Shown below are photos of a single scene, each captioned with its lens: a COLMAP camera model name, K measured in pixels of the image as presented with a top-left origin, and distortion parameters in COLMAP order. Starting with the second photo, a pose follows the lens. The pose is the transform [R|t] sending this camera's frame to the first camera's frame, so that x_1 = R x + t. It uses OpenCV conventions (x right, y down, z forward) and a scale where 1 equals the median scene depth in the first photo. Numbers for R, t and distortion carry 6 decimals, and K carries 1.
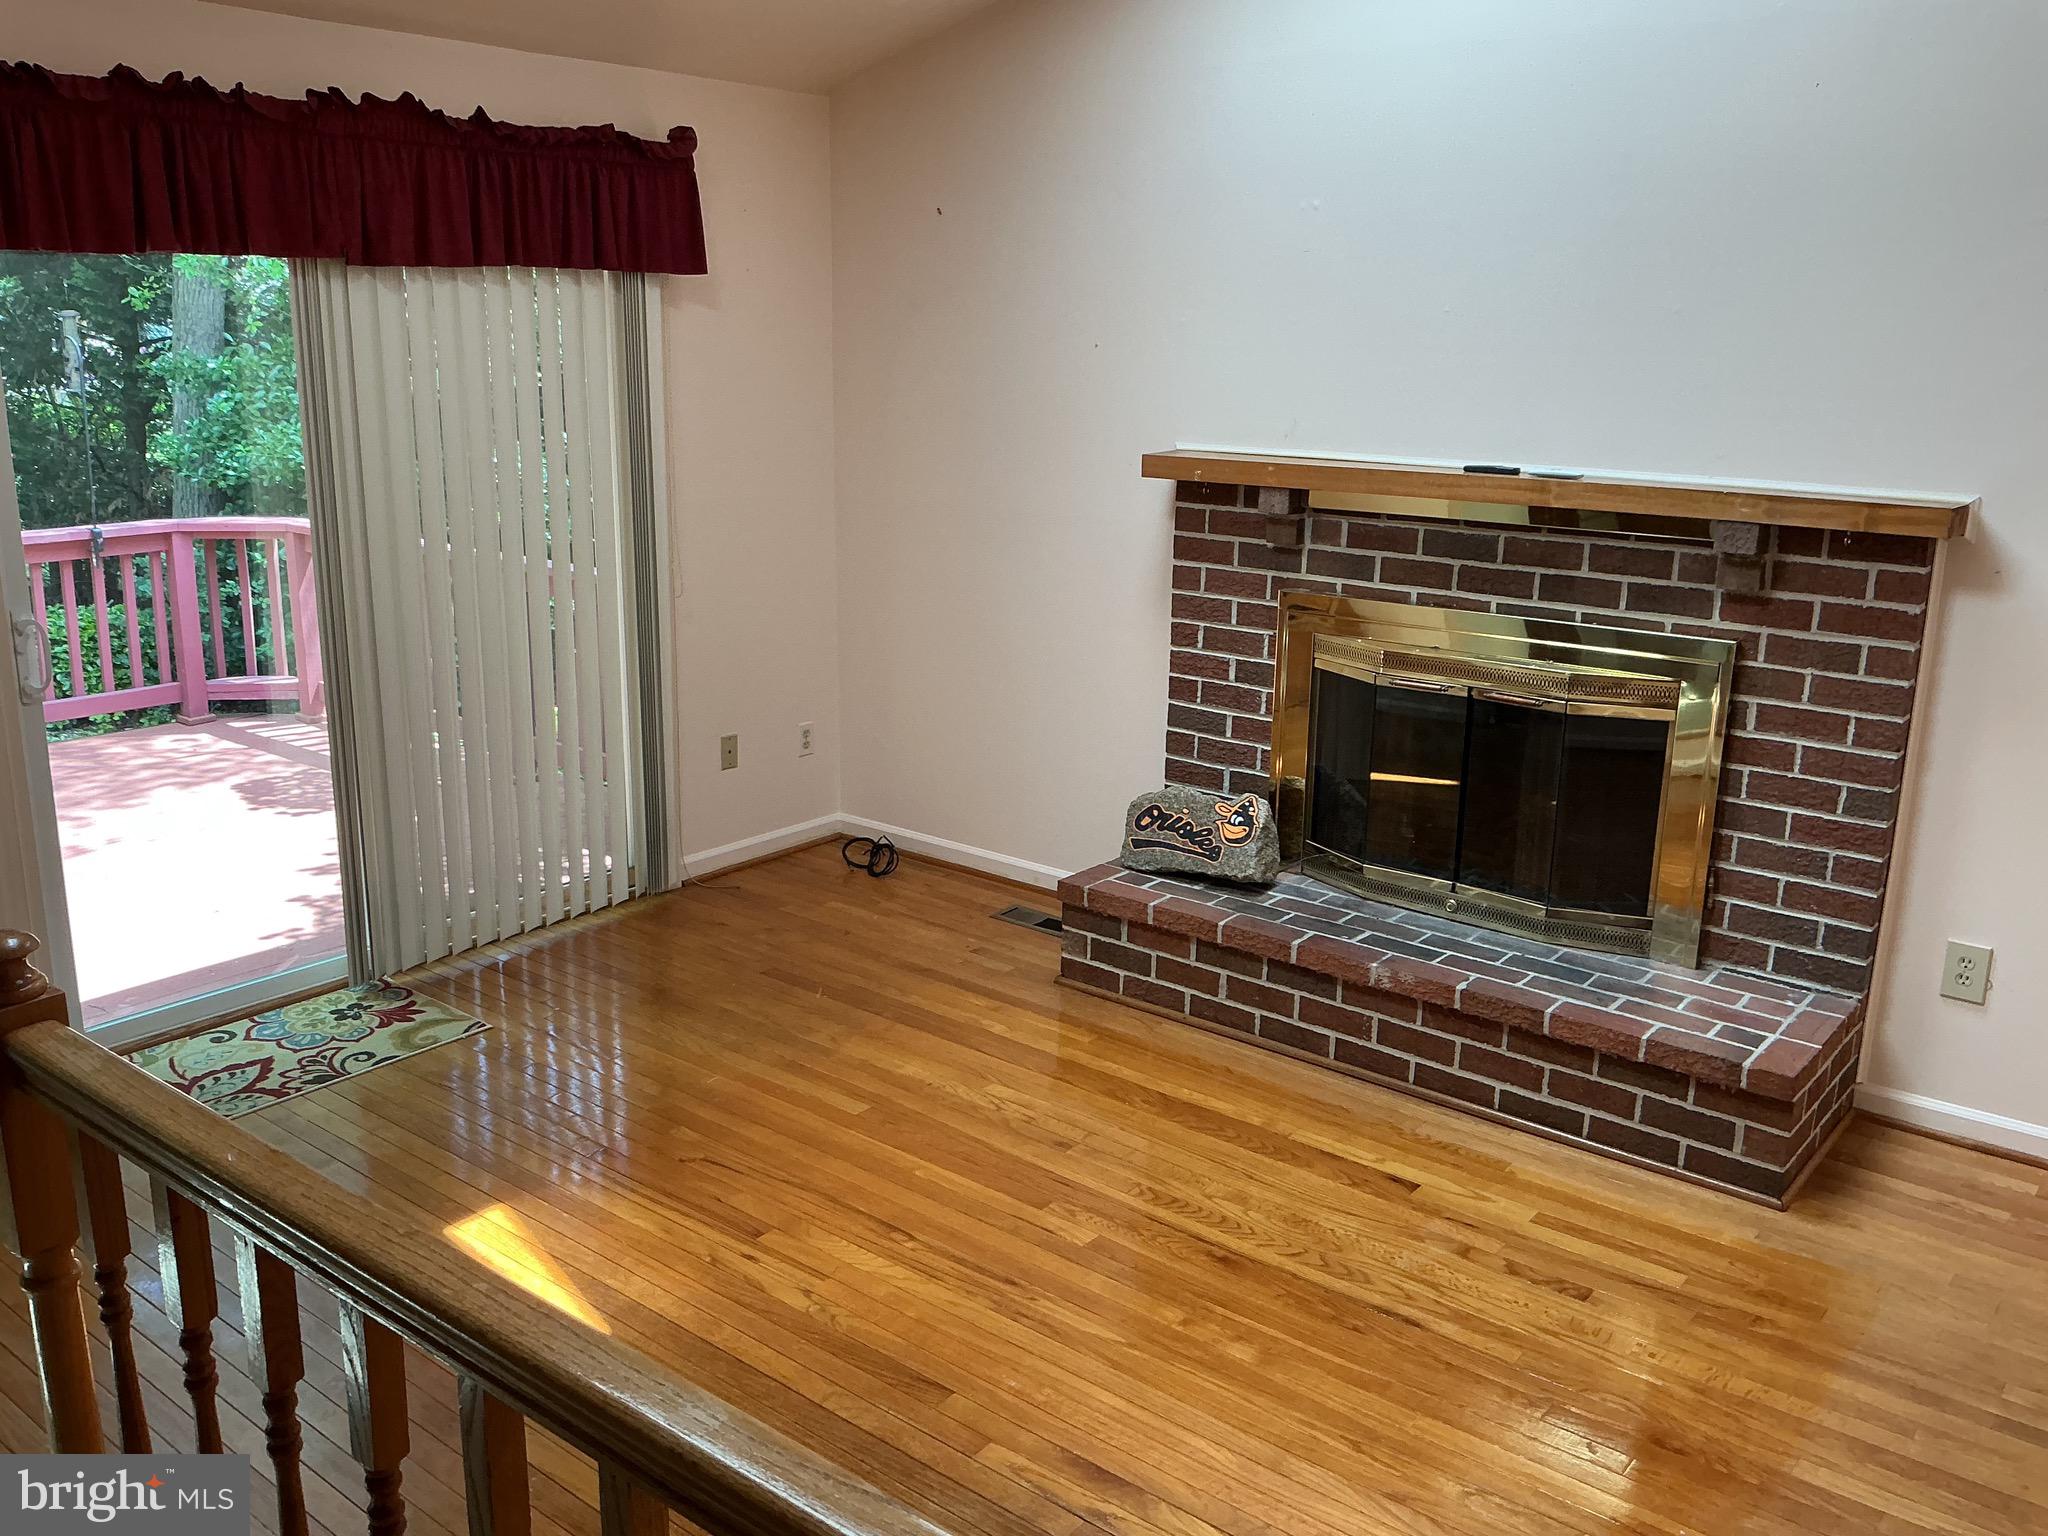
lens RADIAL K [[1689.0, 0, 1024.0], [0, 1689.0, 768.0], [0, 0, 1]] dist [0.156048, -0.333162]
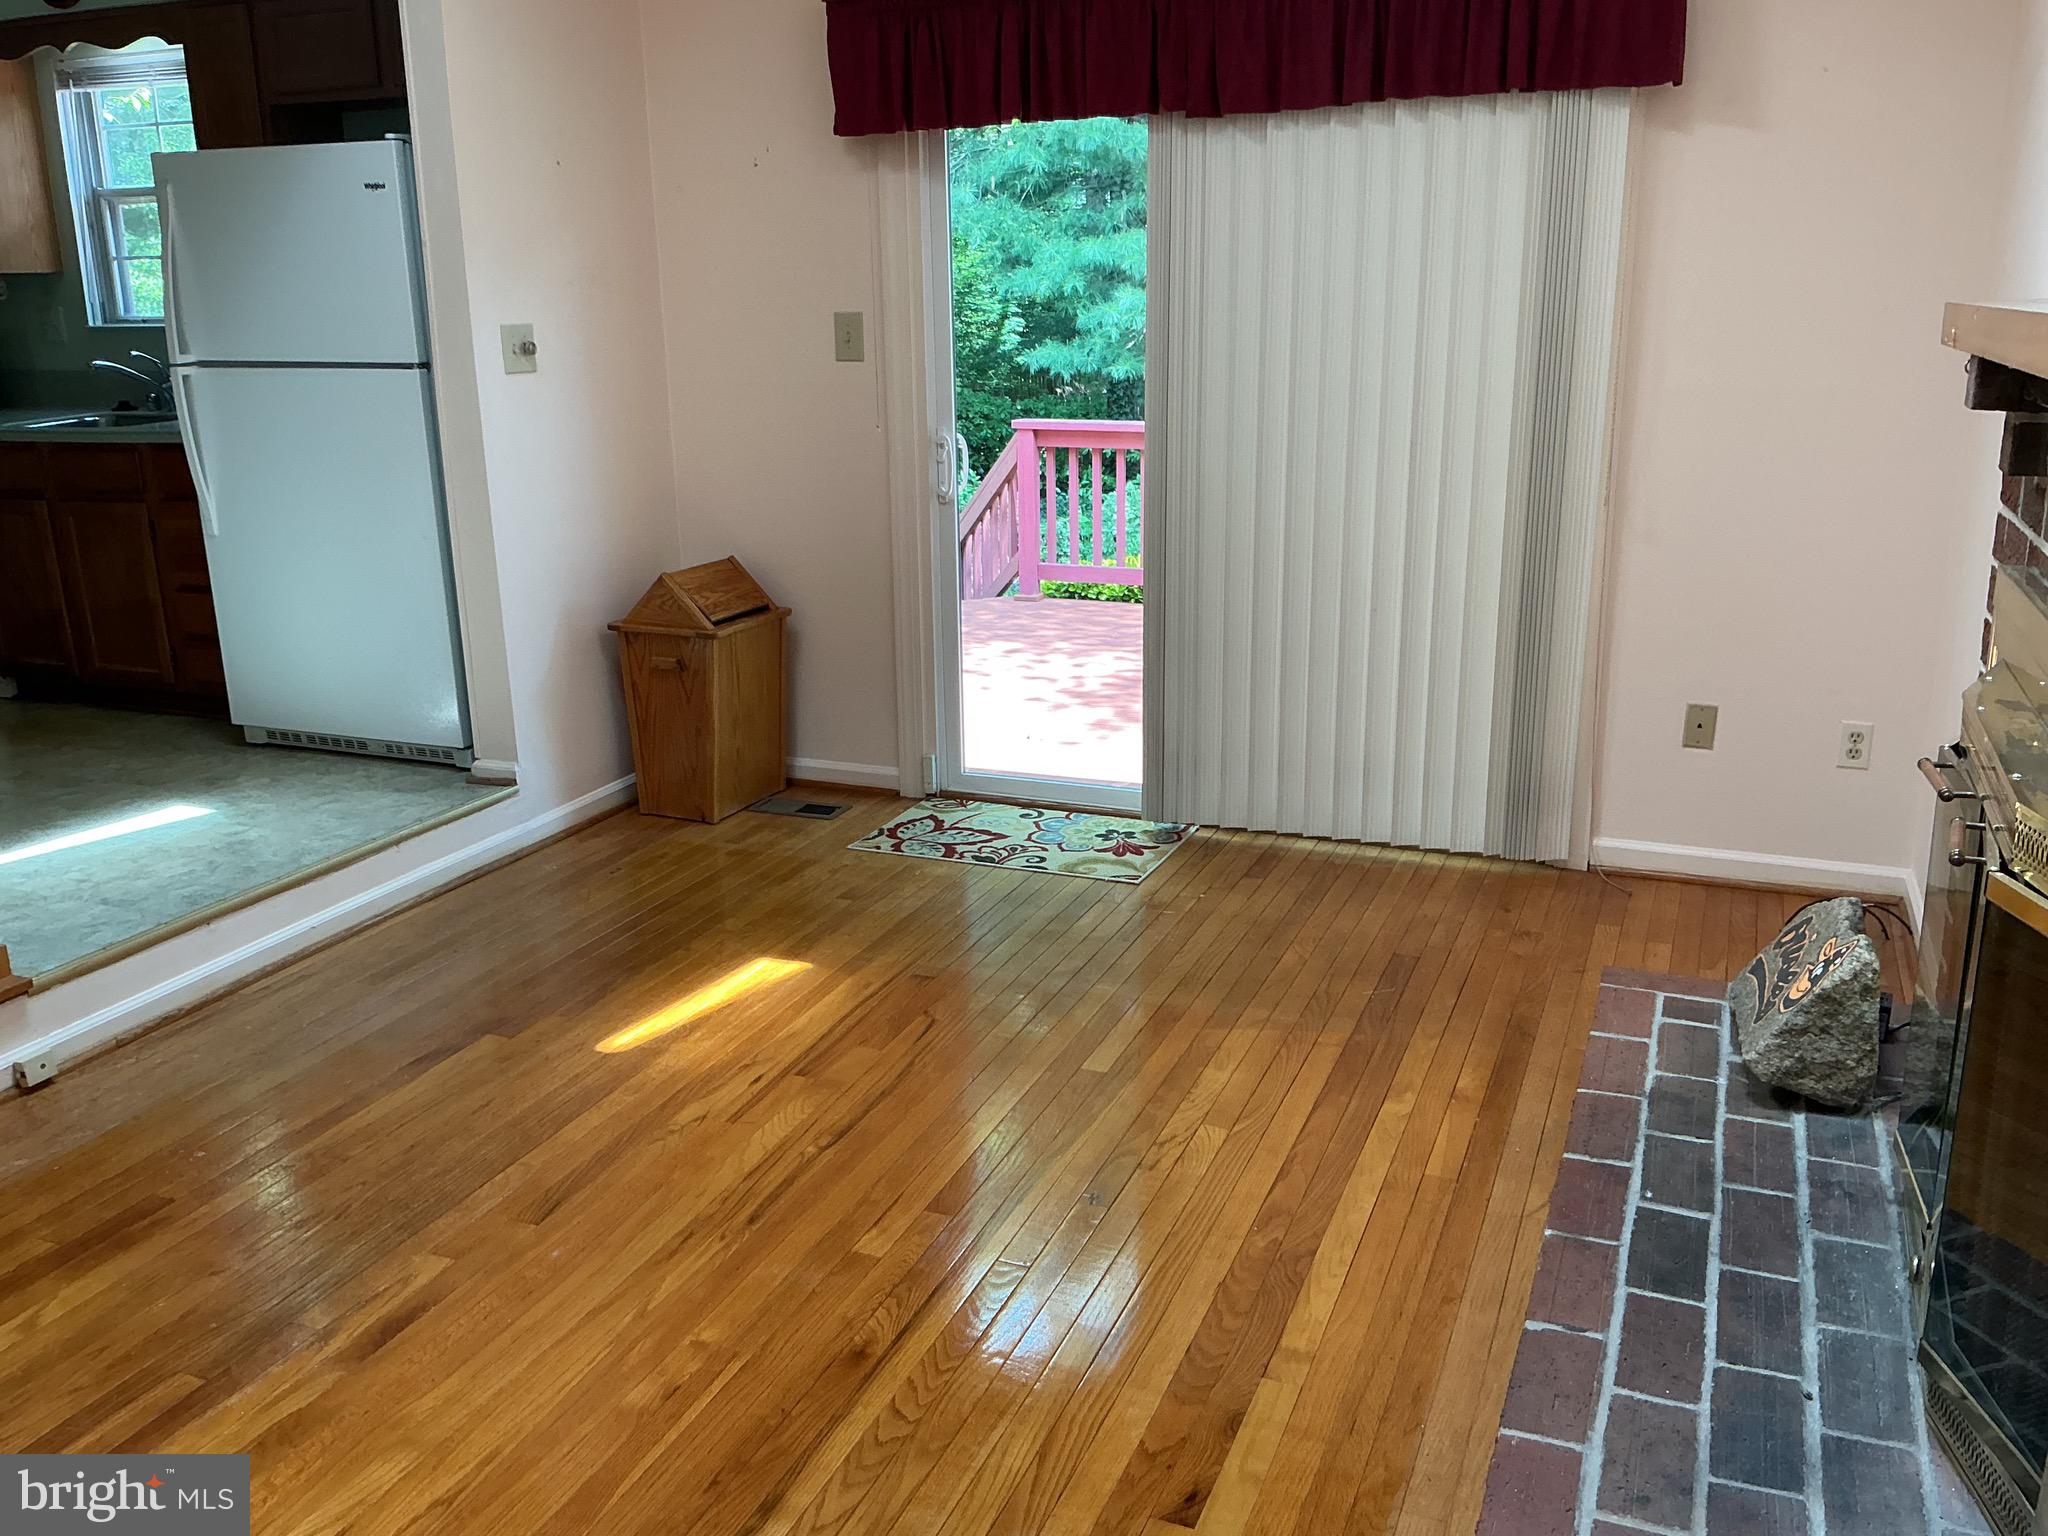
lens RADIAL K [[1689.0, 0, 1024.0], [0, 1689.0, 768.0], [0, 0, 1]] dist [0.156048, -0.333162]
pose [[0.270810, 0.236752, -0.933065, 0.602594], [-0.222423, 0.958445, 0.178636, -0.079866], [0.936584, 0.159159, 0.312215, 0.629059]]
